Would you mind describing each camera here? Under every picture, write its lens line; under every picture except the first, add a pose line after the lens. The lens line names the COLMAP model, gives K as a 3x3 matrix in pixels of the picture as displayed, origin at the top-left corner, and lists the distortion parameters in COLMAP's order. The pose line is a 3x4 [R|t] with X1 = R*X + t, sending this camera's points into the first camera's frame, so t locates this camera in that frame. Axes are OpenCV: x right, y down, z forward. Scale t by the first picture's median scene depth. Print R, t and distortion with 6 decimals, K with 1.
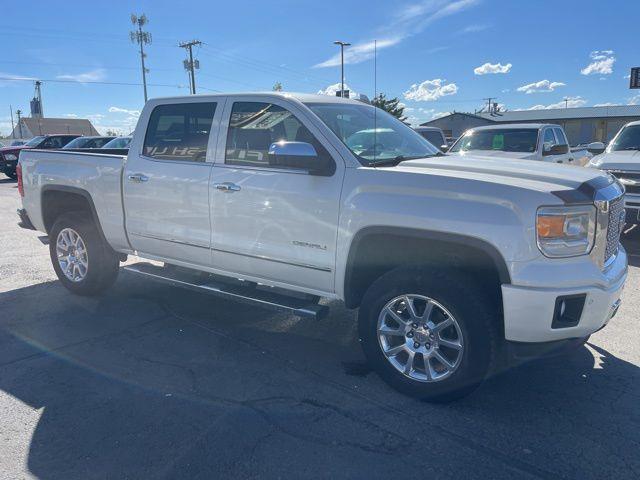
lens RADIAL K [[484.3, 0, 323.7], [0, 484.3, 237.5], [0, 0, 1]] dist [0.071156, -0.091750]
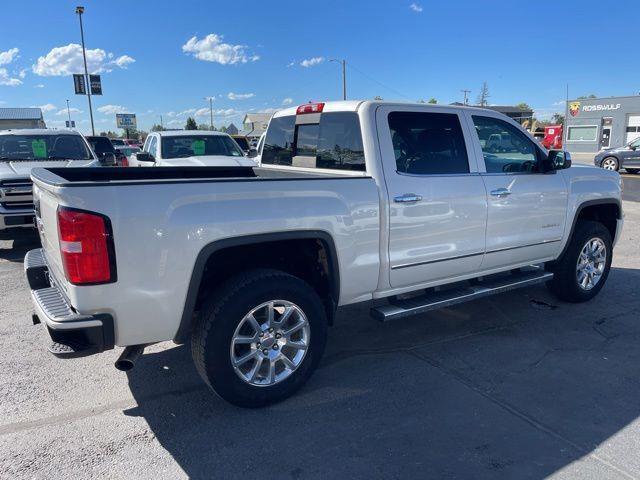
lens RADIAL K [[484.3, 0, 323.7], [0, 484.3, 237.5], [0, 0, 1]] dist [0.071156, -0.091750]
pose [[0.403083, -0.186940, 0.895867, -1.387827], [0.190569, 0.974601, 0.117626, -0.212589], [-0.895102, 0.123311, 0.428470, 0.900041]]
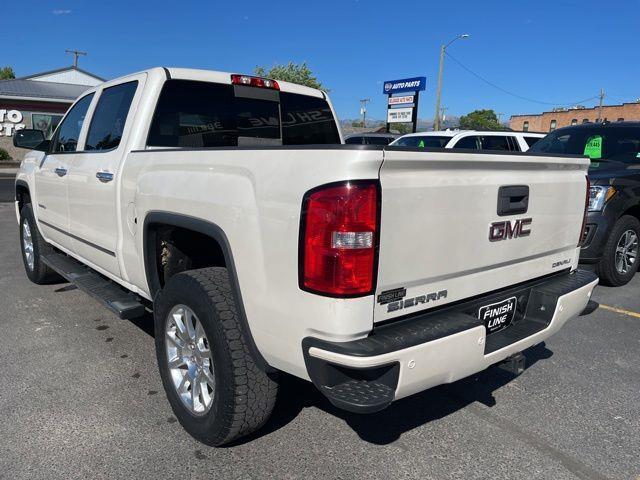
lens RADIAL K [[491.0, 0, 325.6], [0, 491.0, 244.4], [0, 0, 1]] dist [0.019805, -0.000426]
pose [[-0.958387, -0.084865, 0.272566, -0.766735], [0.020239, 0.932188, 0.361408, -0.423142], [-0.284754, 0.351885, -0.891679, 2.293469]]
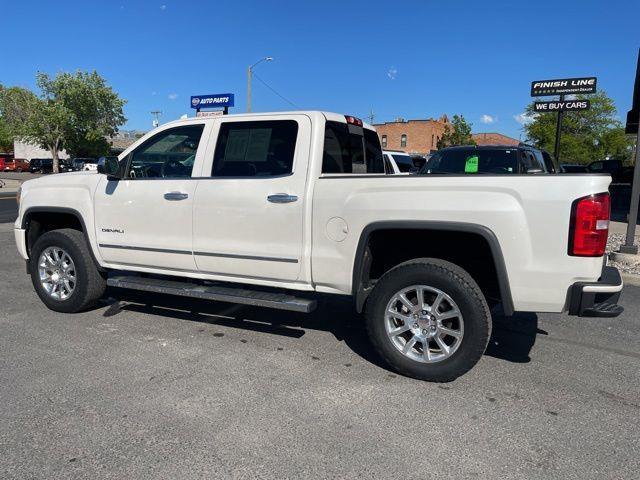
lens RADIAL K [[484.3, 0, 323.7], [0, 484.3, 237.5], [0, 0, 1]] dist [0.071156, -0.091750]
pose [[-0.989819, -0.000380, -0.142334, -0.098373], [-0.046732, 0.945429, 0.322460, -0.488668], [0.134444, 0.325829, -0.935821, 2.598888]]
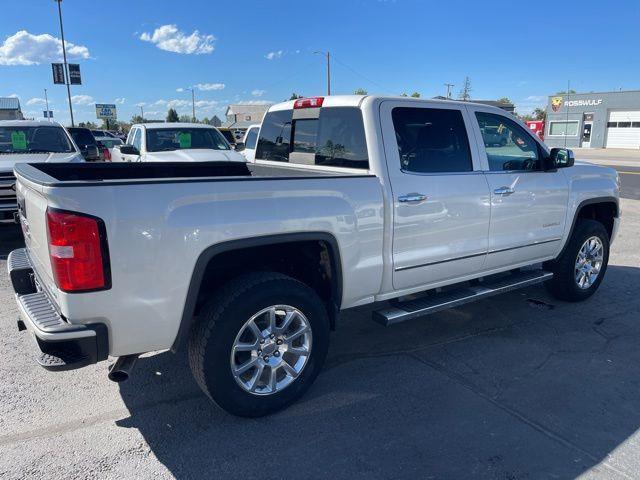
lens RADIAL K [[483.4, 0, 321.2], [0, 483.4, 238.6], [0, 0, 1]] dist [0.076865, -0.100535]
pose [[0.376573, -0.201043, 0.904309, -1.363406], [0.184722, 0.972860, 0.139361, -0.228548], [-0.907783, 0.114566, 0.403490, 0.946363]]
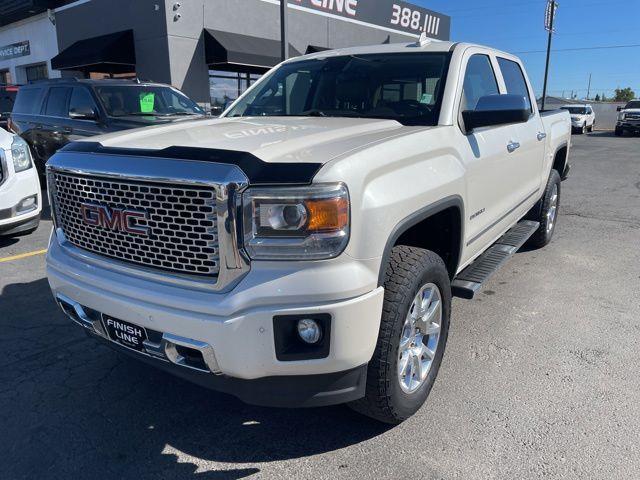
lens RADIAL K [[483.4, 0, 321.2], [0, 483.4, 238.6], [0, 0, 1]] dist [0.076865, -0.100535]
pose [[-0.016681, 0.250473, -0.967980, 1.043122], [-0.185108, 0.950605, 0.249167, -0.192575], [0.982577, 0.183337, 0.030507, 1.093975]]
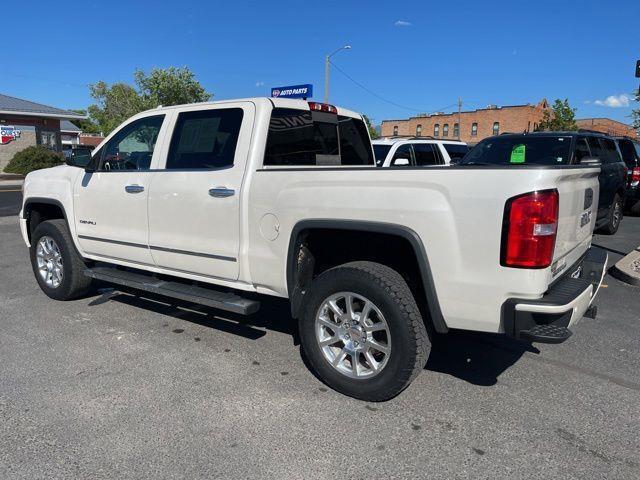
lens RADIAL K [[487.4, 0, 321.1], [0, 487.4, 243.1], [0, 0, 1]] dist [0.034889, -0.003271]
pose [[-0.998813, -0.024177, 0.042297, -0.399051], [-0.007593, 0.934825, 0.355028, -0.483101], [-0.048124, 0.354285, -0.933898, 2.531019]]
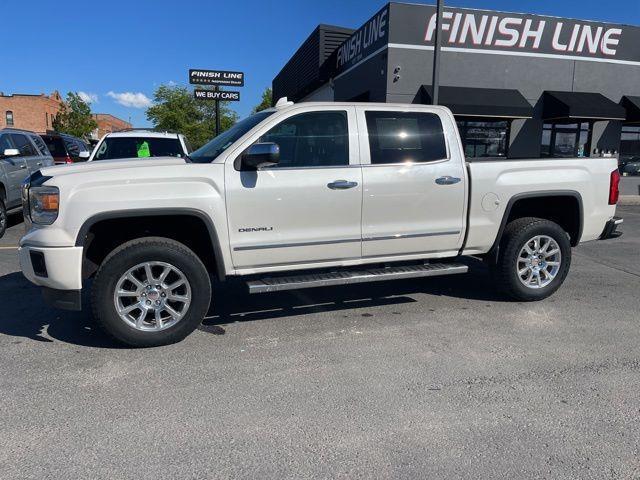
lens RADIAL K [[483.4, 0, 321.2], [0, 483.4, 238.6], [0, 0, 1]] dist [0.076865, -0.100535]
pose [[-0.613583, 0.122109, -0.780131, 1.001453], [-0.160298, 0.948137, 0.274482, -0.376846], [0.773188, 0.293472, -0.562187, 2.079265]]
